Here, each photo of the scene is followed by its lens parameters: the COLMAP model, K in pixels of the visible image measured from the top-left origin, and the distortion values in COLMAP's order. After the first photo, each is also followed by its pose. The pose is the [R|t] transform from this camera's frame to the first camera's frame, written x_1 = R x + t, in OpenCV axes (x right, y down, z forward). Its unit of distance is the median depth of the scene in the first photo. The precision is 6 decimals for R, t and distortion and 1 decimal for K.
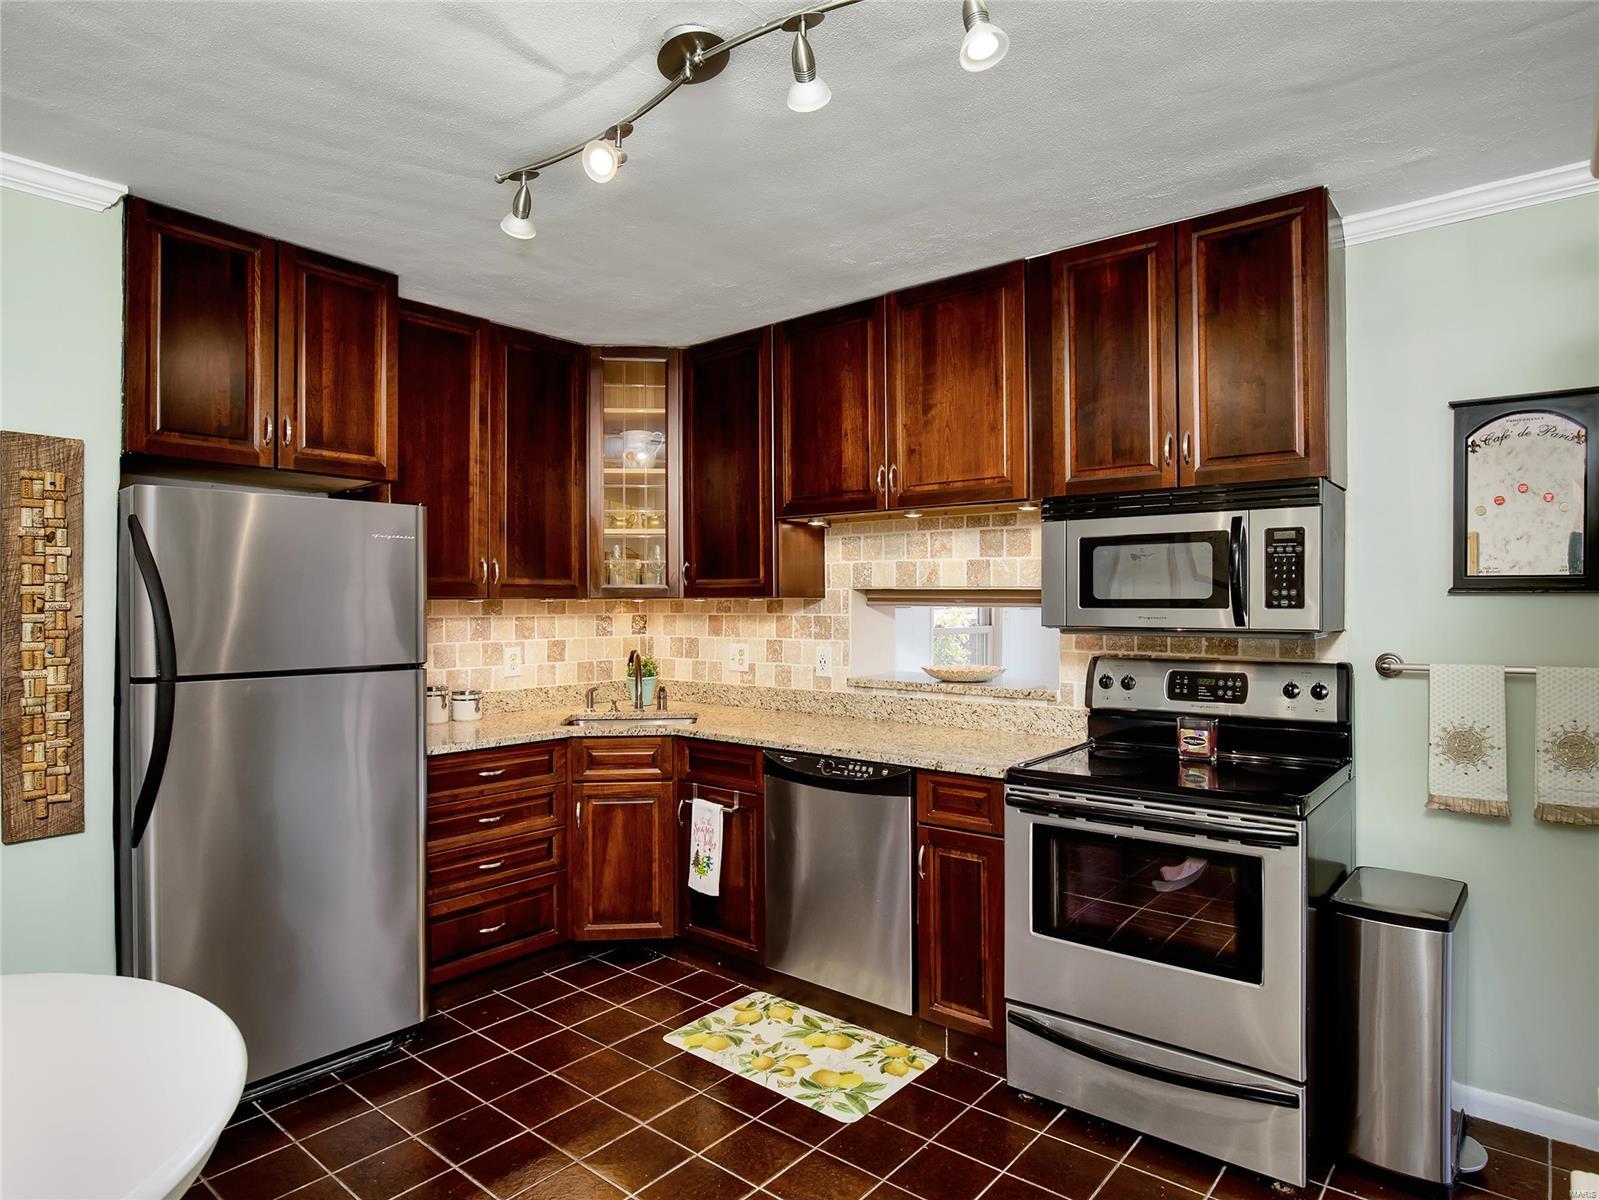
lens RADIAL K [[926.6, 0, 795.5], [0, 926.6, 600.5], [0, 0, 1]] dist [-0.024876, 0.003090]
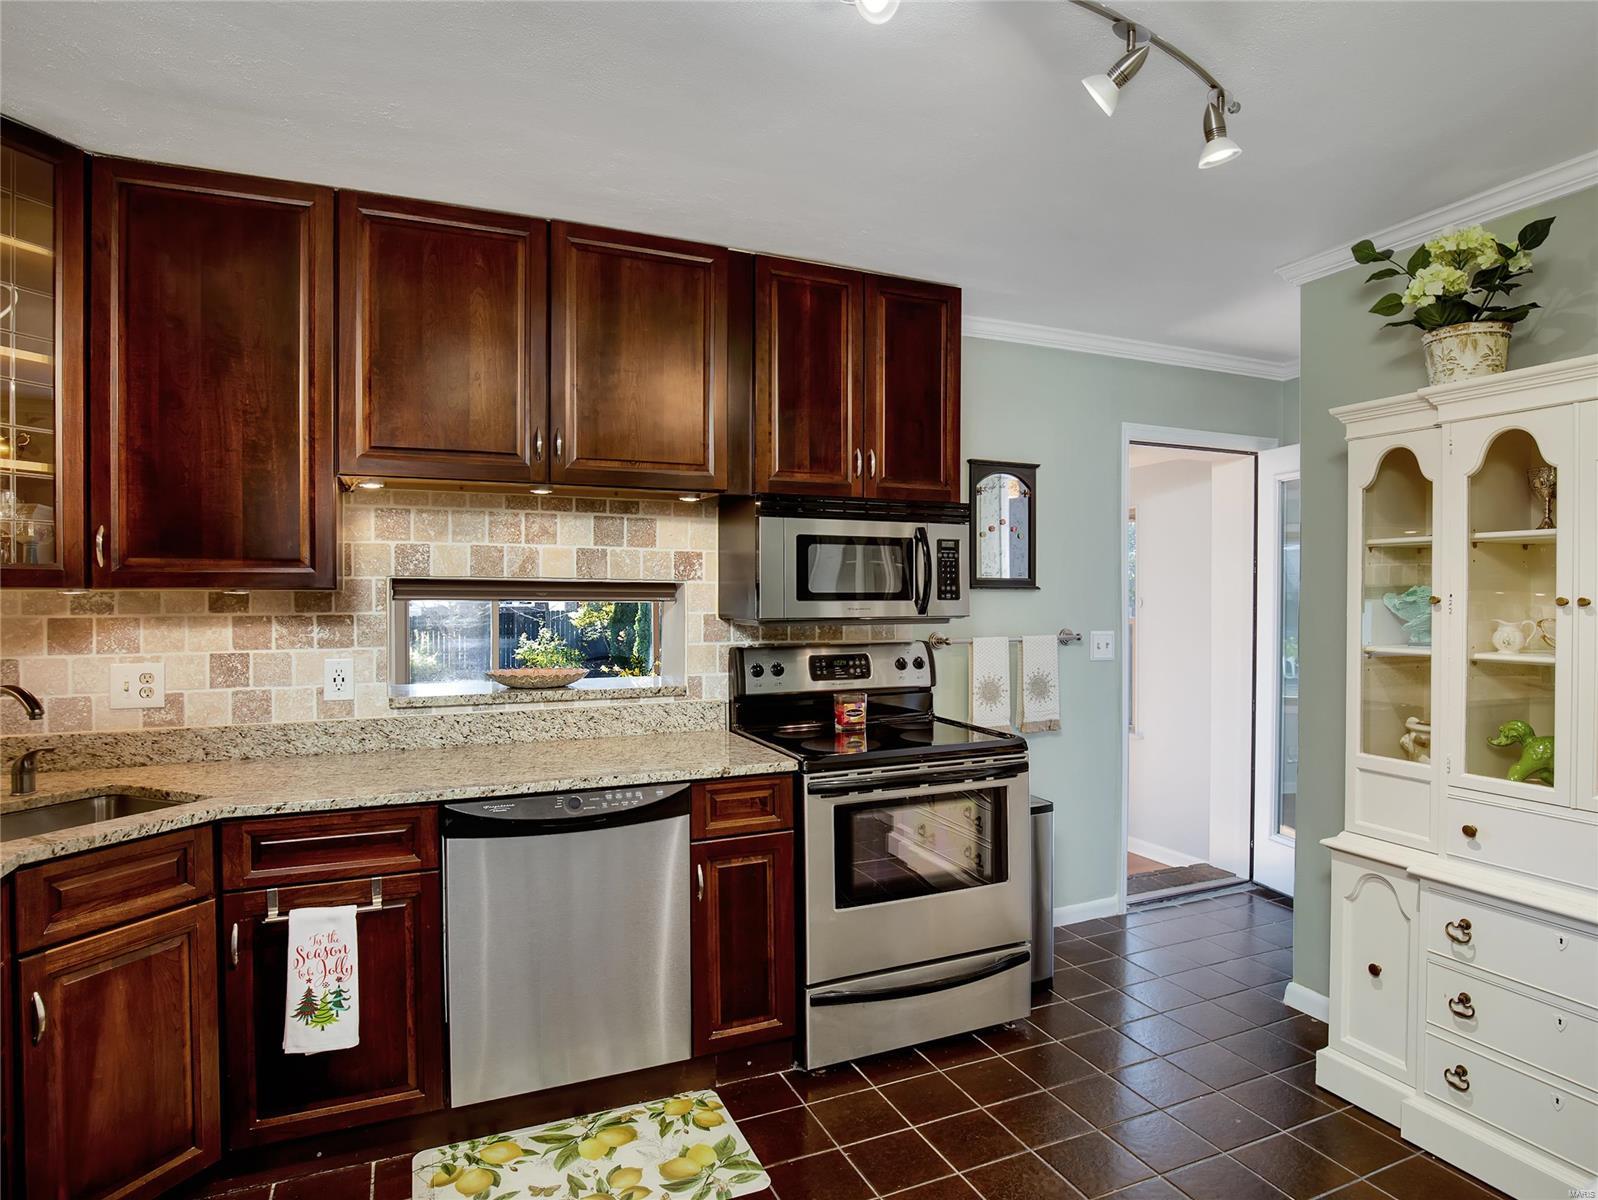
lens RADIAL K [[926.0, 0, 801.8], [0, 926.0, 596.1], [0, 0, 1]] dist [-0.024876, 0.003090]
pose [[0.434861, -0.000108, 0.900498, -0.618732], [-0.000650, 1.000000, 0.000434, 0.001883], [-0.900497, -0.000774, 0.434861, 0.505932]]
